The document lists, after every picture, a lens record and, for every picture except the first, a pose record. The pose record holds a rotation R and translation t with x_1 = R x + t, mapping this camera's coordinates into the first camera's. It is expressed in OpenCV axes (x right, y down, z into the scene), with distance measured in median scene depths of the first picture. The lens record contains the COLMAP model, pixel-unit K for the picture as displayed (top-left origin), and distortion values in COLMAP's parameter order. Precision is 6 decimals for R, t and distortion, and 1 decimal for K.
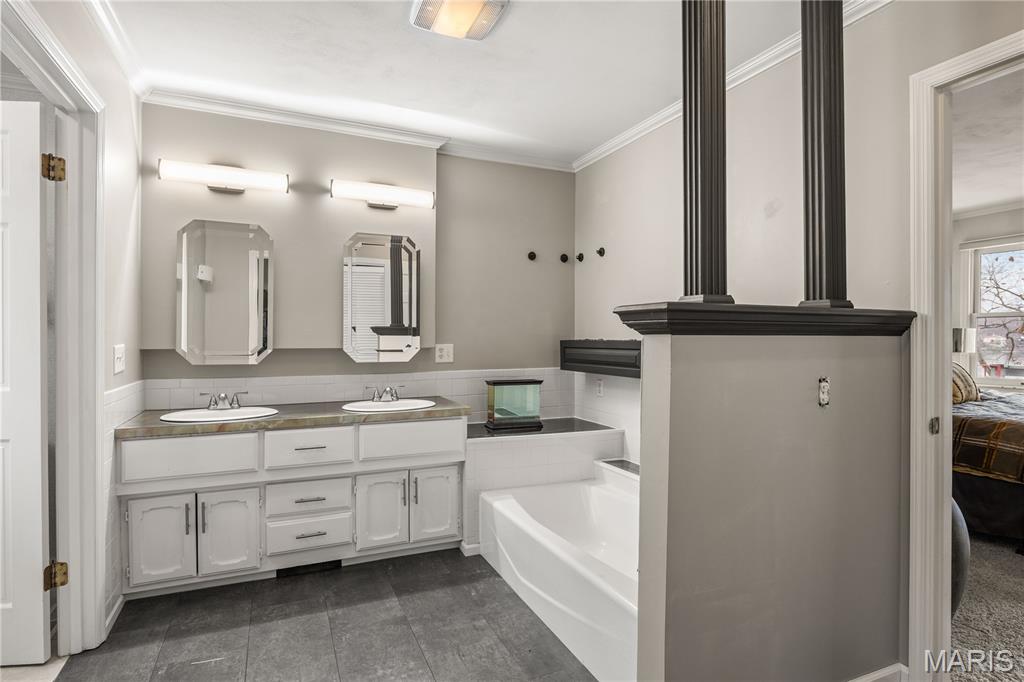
lens RADIAL K [[540.9, 0, 509.4], [0, 540.9, 337.3], [0, 0, 1]] dist [-0.008111, -0.000505]
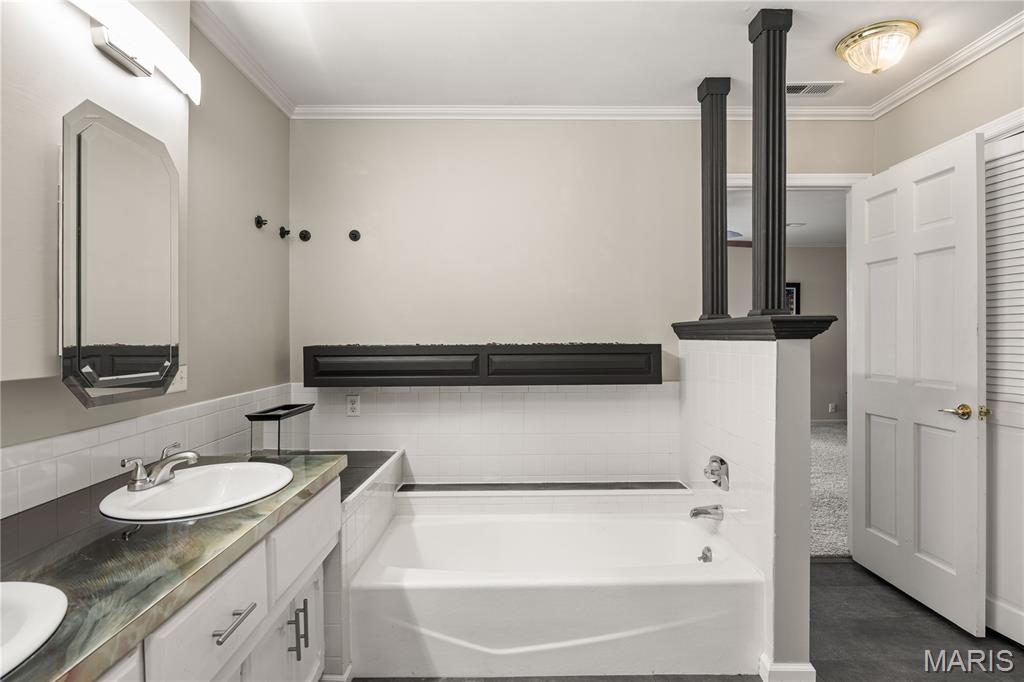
lens RADIAL K [[540.9, 0, 507.9], [0, 540.9, 339.0], [0, 0, 1]] dist [-0.008111, -0.000505]
pose [[0.397599, -0.007957, 0.917525, -0.476218], [0.006398, 0.999962, 0.005899, -0.007359], [-0.917537, 0.003525, 0.397634, 0.475611]]
